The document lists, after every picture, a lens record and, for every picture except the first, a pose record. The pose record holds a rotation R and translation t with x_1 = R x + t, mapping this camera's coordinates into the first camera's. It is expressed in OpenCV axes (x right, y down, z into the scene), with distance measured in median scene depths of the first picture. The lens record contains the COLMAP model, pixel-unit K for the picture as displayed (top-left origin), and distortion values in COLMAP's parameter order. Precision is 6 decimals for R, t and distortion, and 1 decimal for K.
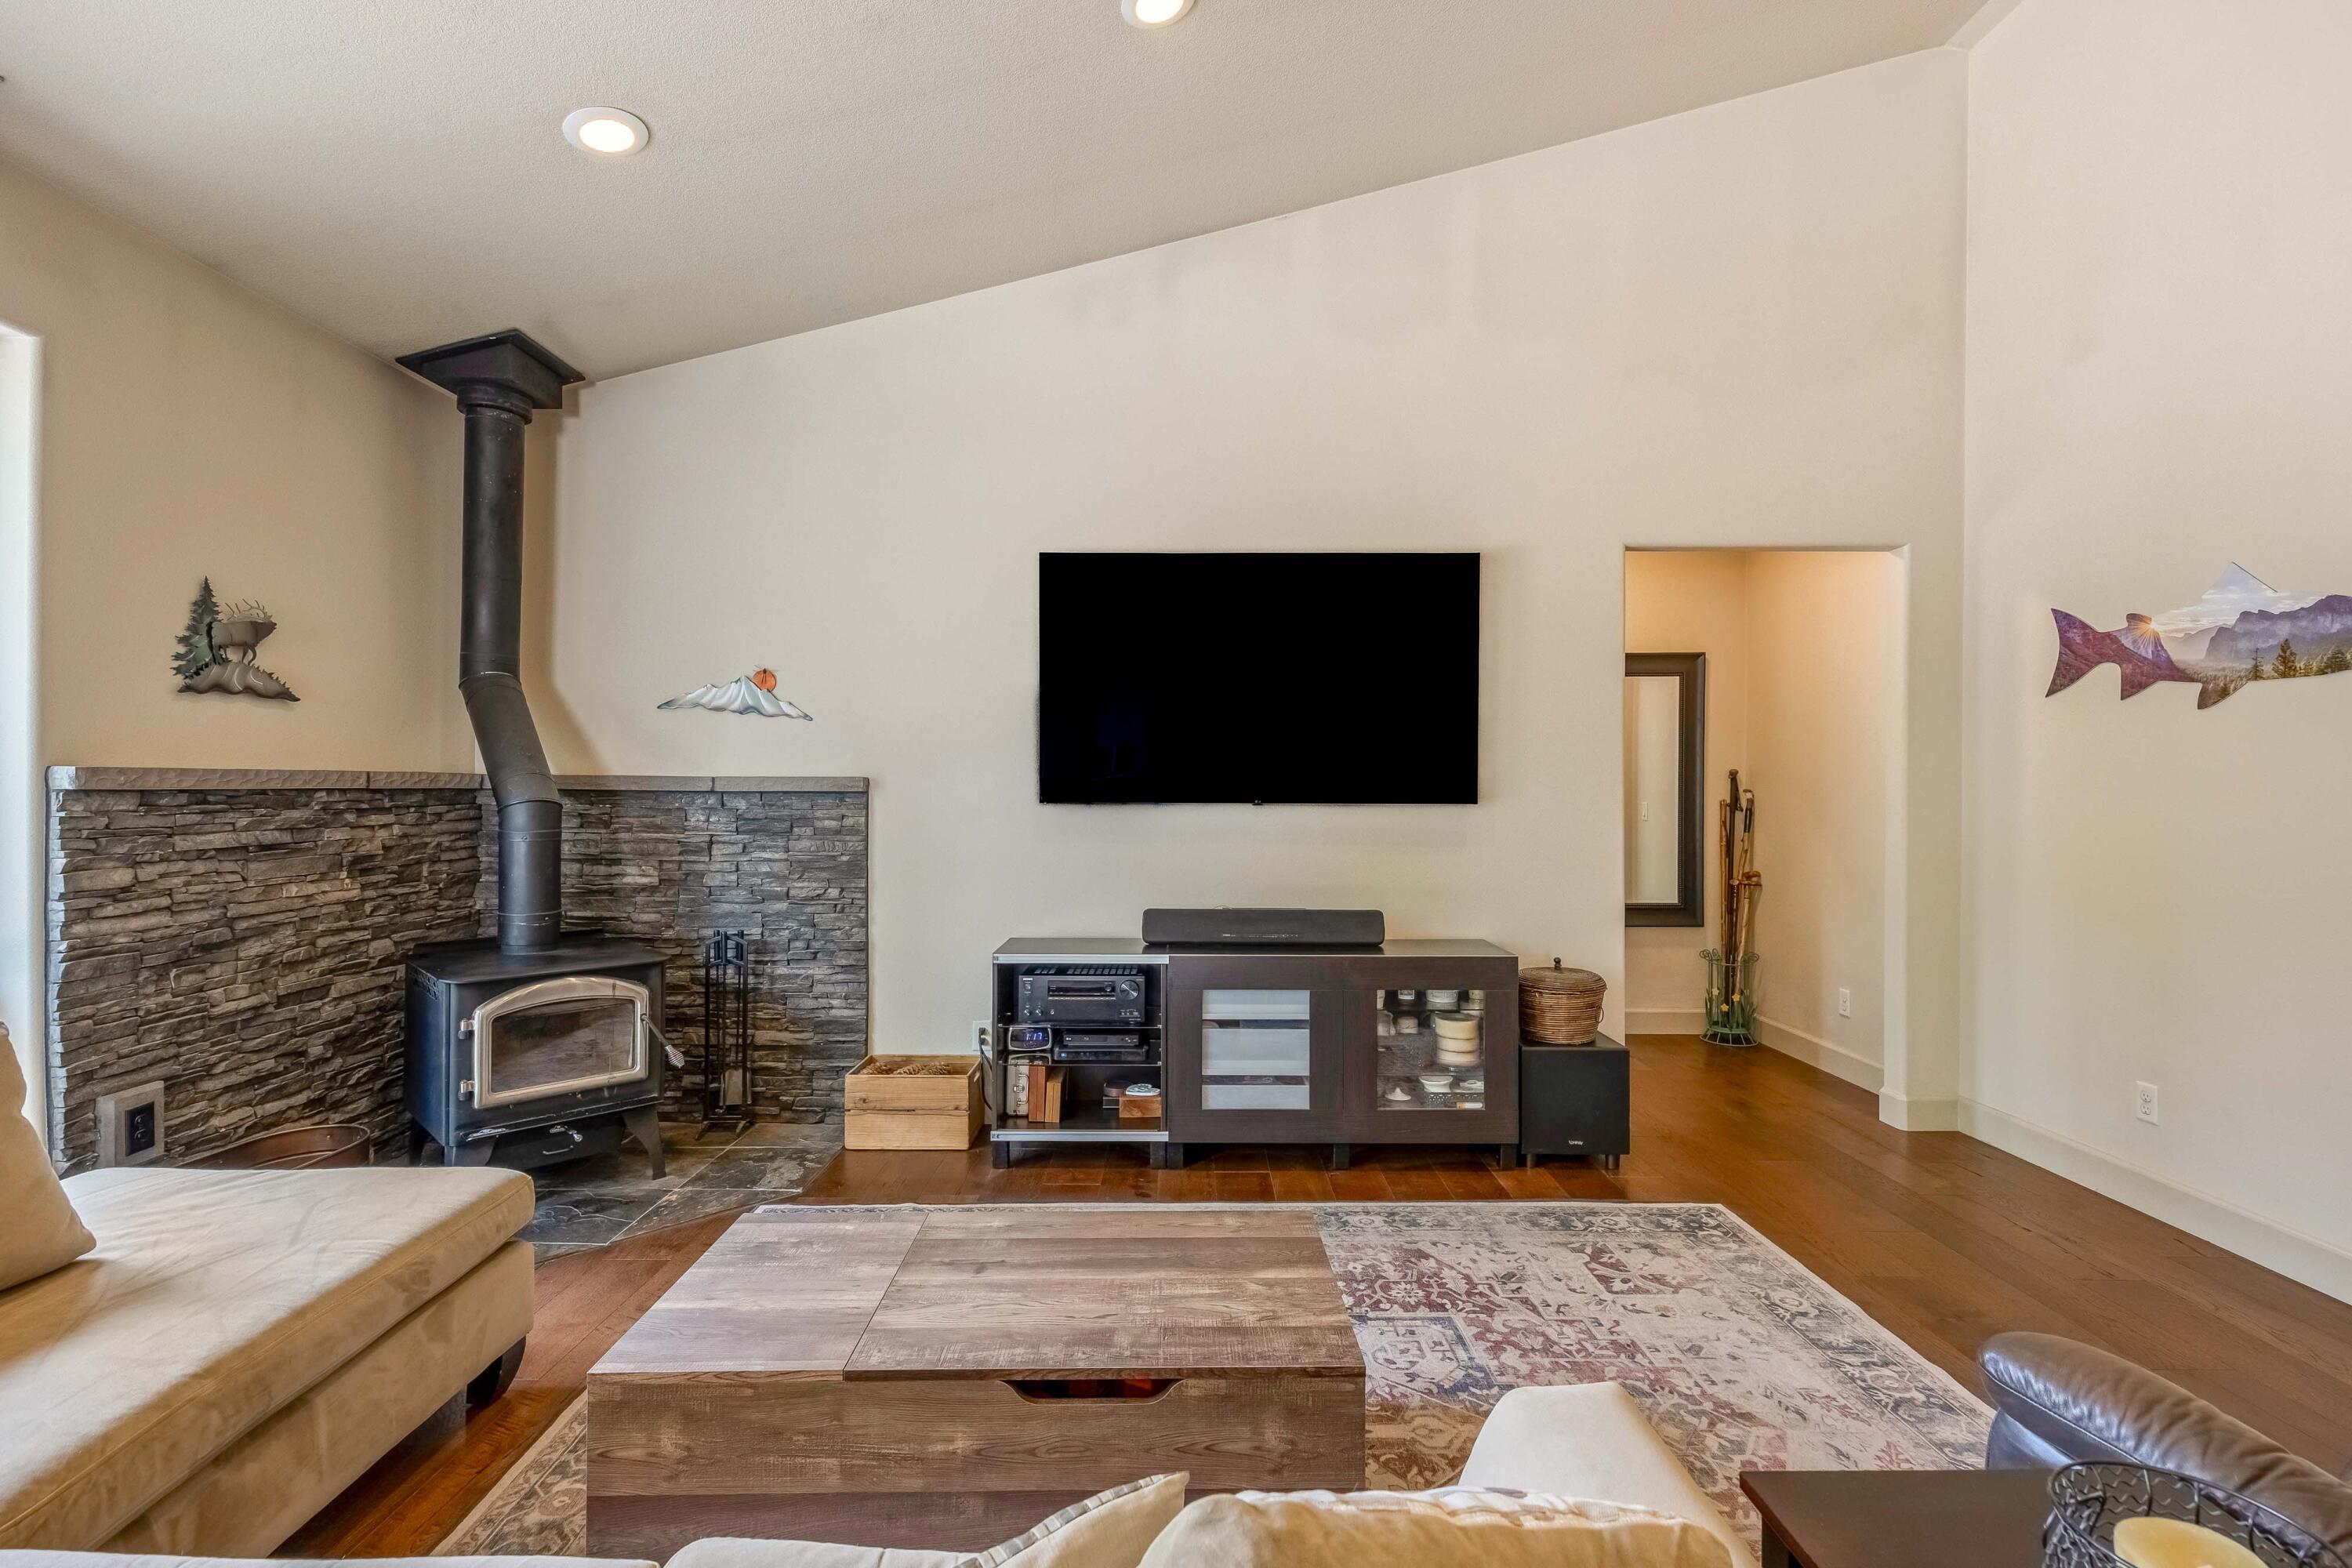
lens RADIAL K [[1074.0, 0, 1173.9], [0, 1074.0, 798.7], [0, 0, 1]] dist [0.020295, -0.005519]
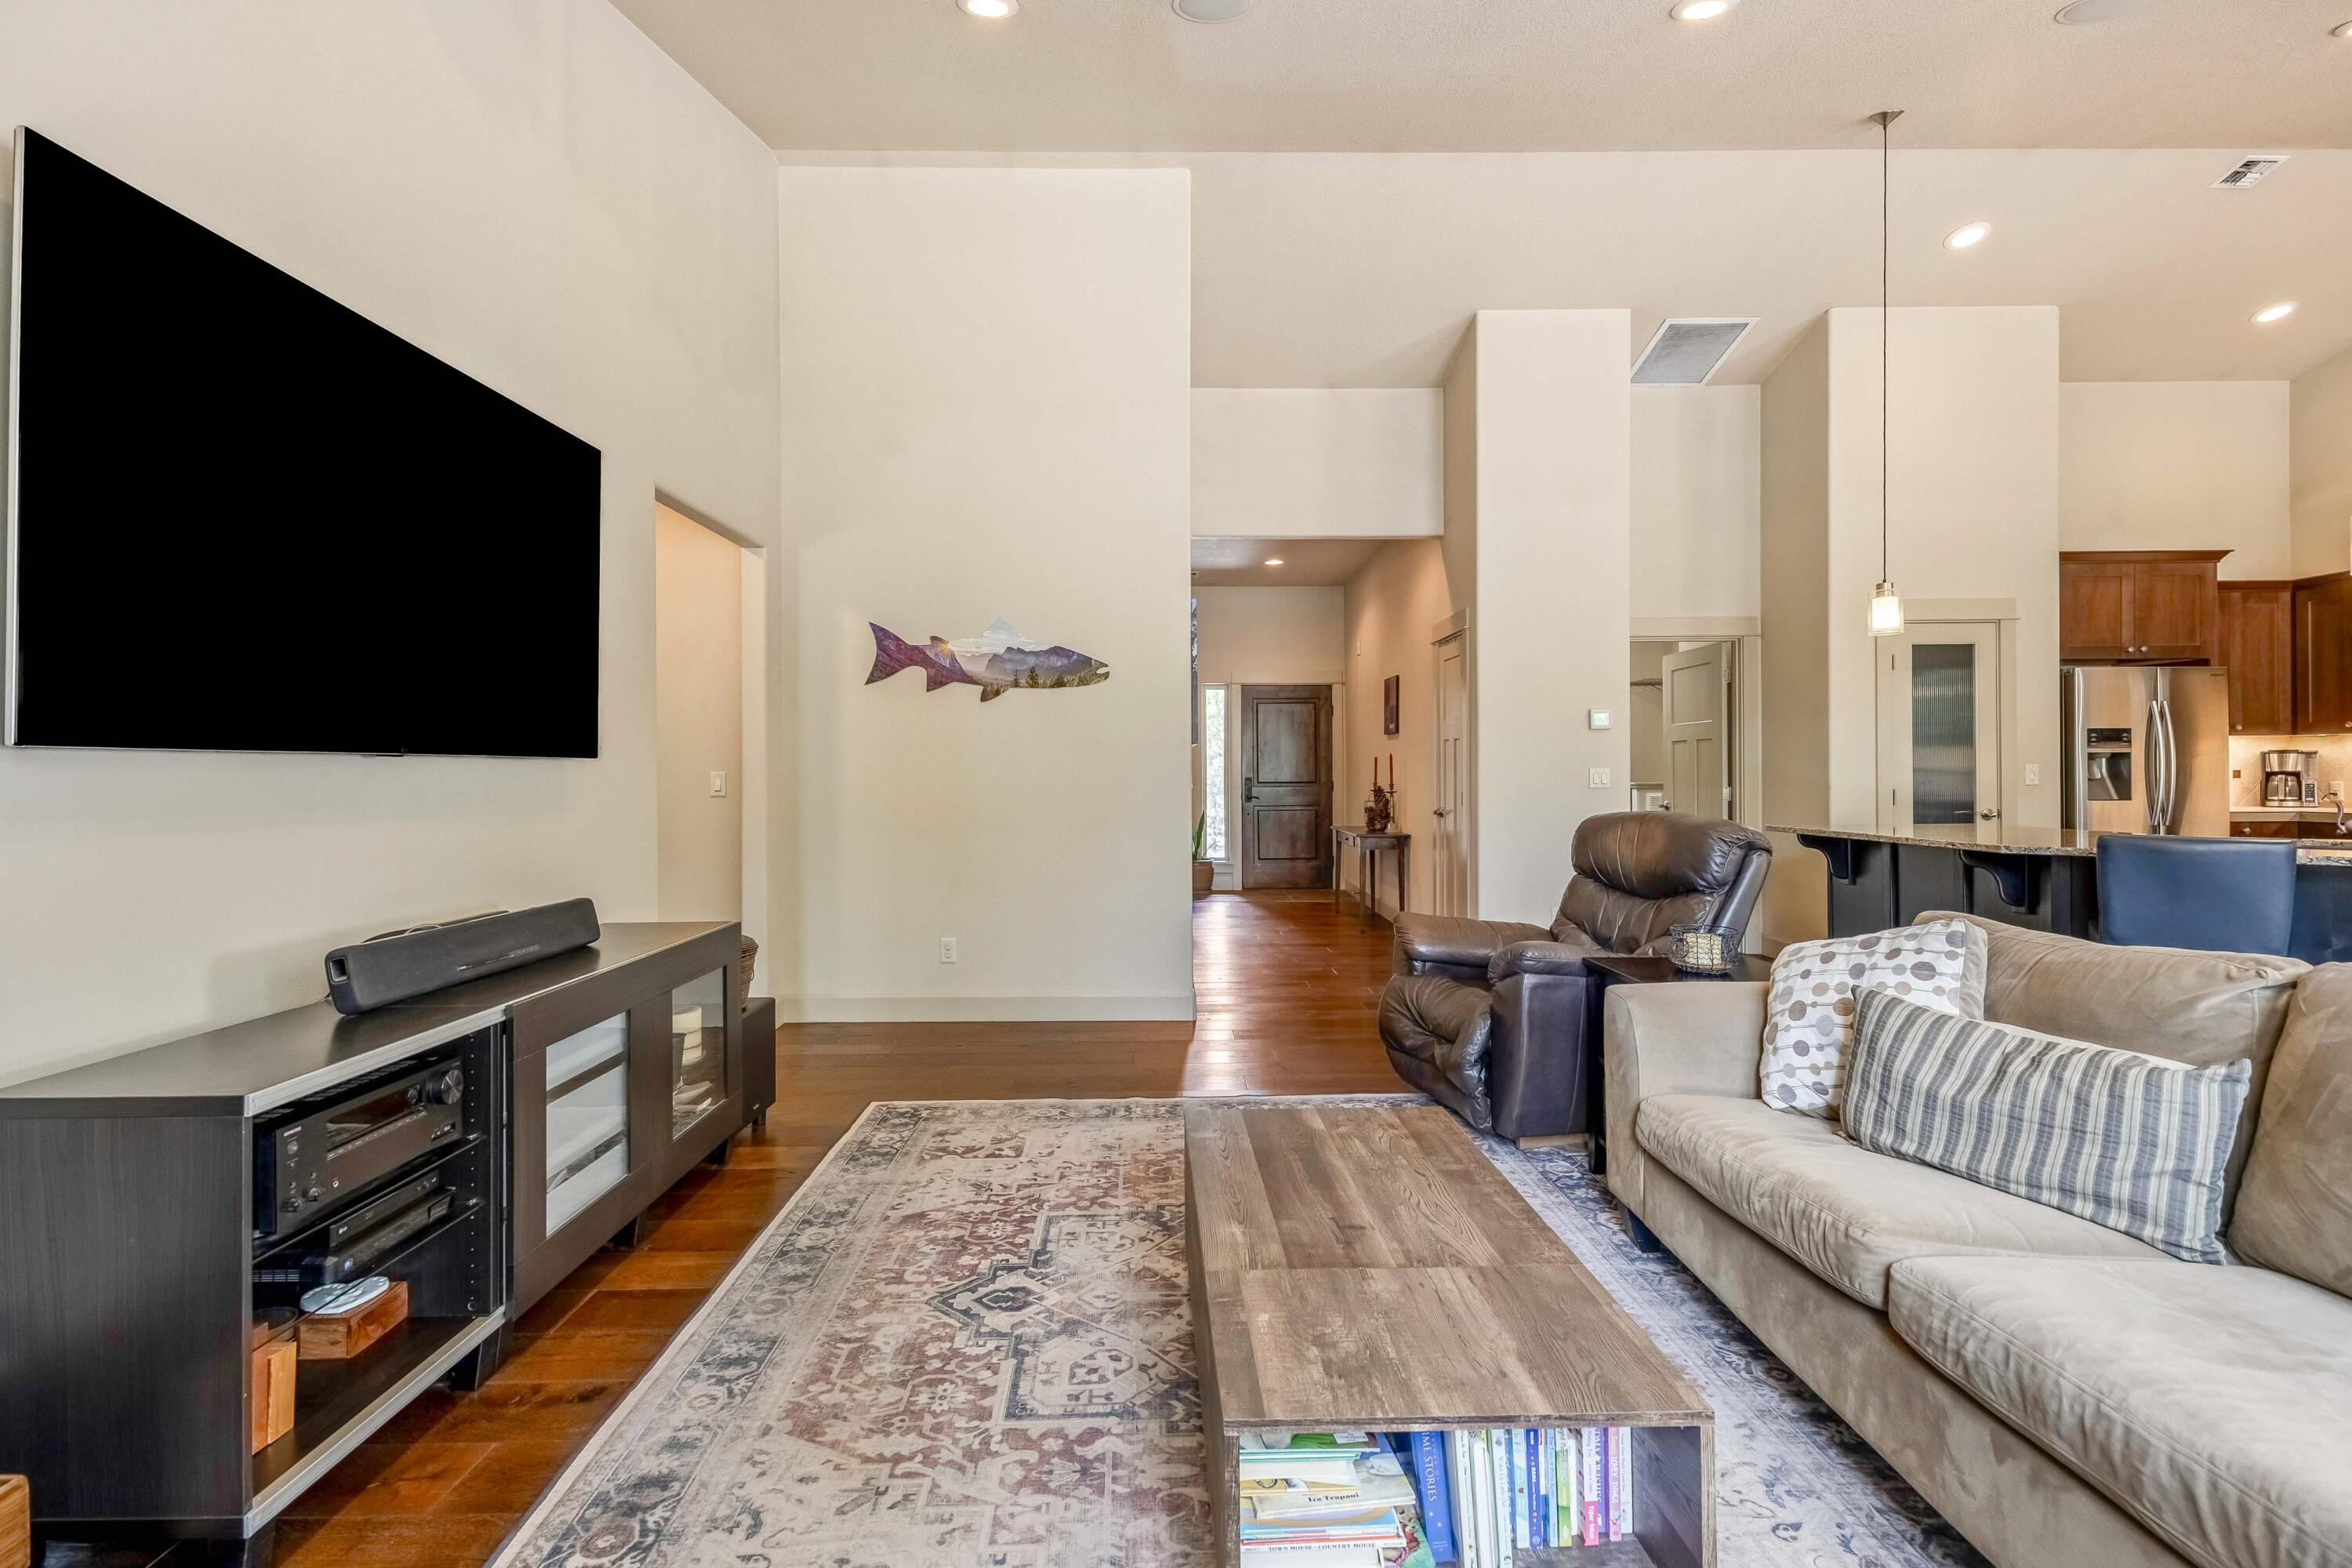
lens RADIAL K [[1074.0, 0, 1181.2], [0, 1074.0, 762.0], [0, 0, 1]] dist [0.020295, -0.005519]
pose [[-0.020893, 0.004836, 0.999770, -0.668704], [0.011521, 0.999923, -0.004596, 0.020048], [-0.999715, 0.011423, -0.020947, 0.698189]]
